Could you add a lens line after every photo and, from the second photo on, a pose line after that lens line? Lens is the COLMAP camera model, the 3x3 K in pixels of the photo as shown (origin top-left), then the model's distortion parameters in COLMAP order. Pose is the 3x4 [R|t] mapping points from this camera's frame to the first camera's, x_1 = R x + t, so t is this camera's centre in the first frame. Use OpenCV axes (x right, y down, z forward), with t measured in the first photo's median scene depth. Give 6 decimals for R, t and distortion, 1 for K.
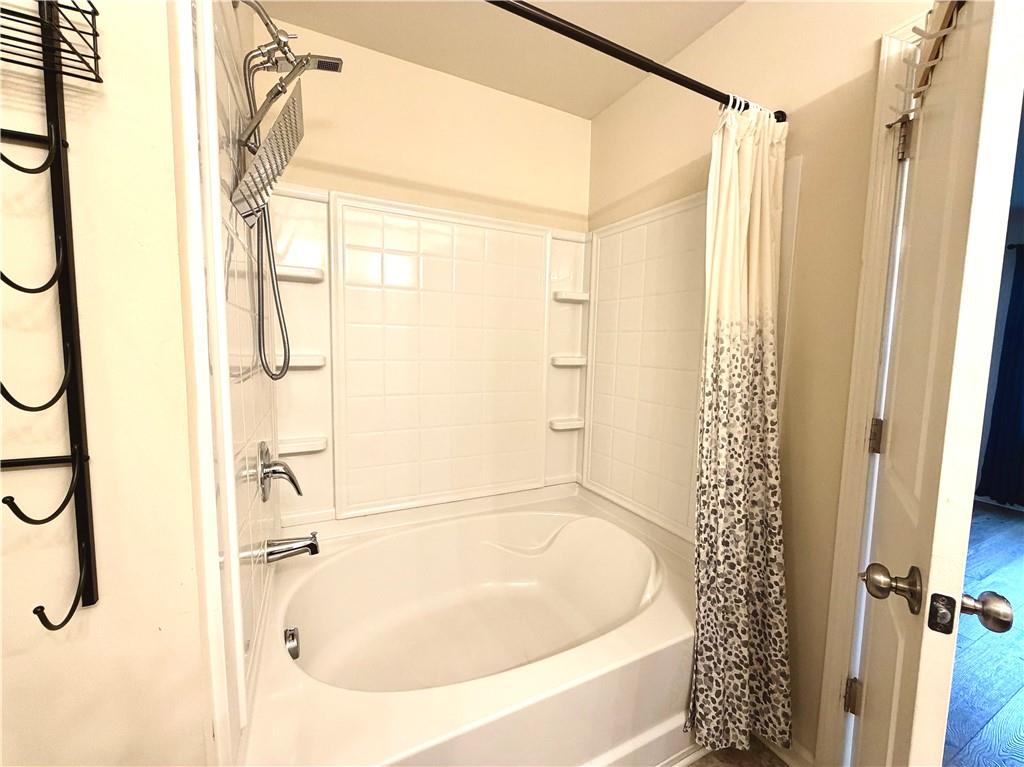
lens RADIAL K [[408.6, 0, 512.7], [0, 408.6, 385.3], [0, 0, 1]] dist [-0.000981, 0.000238]
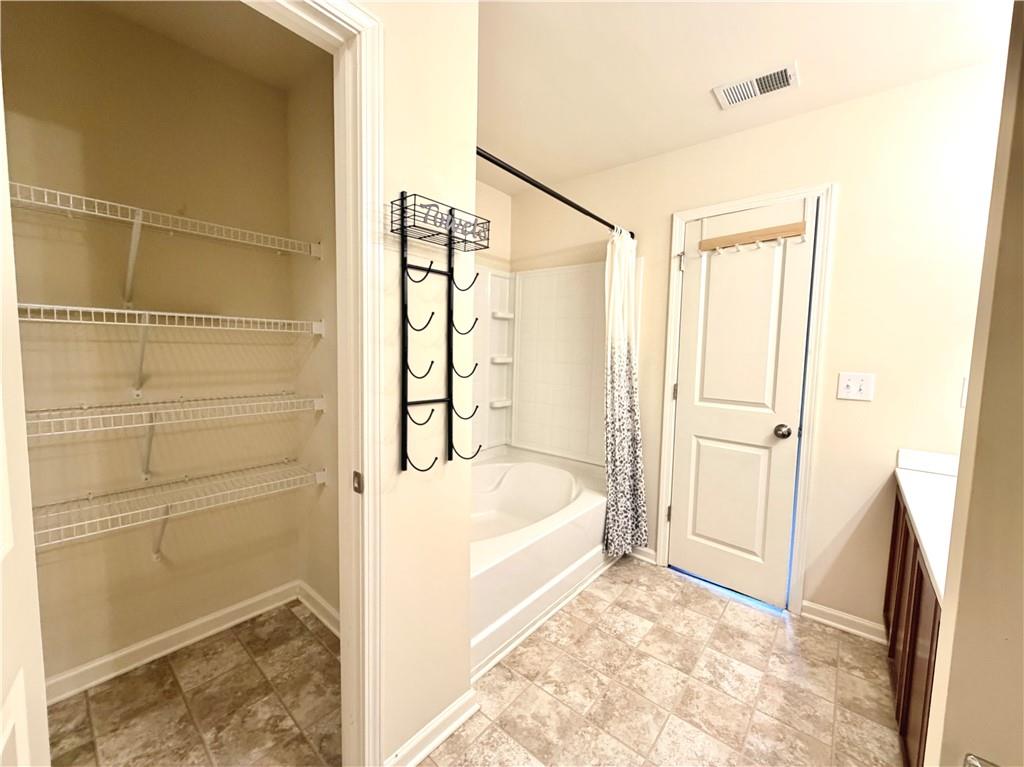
lens RADIAL K [[408.6, 0, 512.7], [0, 408.6, 385.3], [0, 0, 1]] dist [-0.000981, 0.000238]
pose [[0.916092, -0.032844, 0.399620, -0.721901], [0.033208, 0.999430, 0.006017, 0.041358], [-0.399590, 0.007758, 0.916661, -0.605784]]
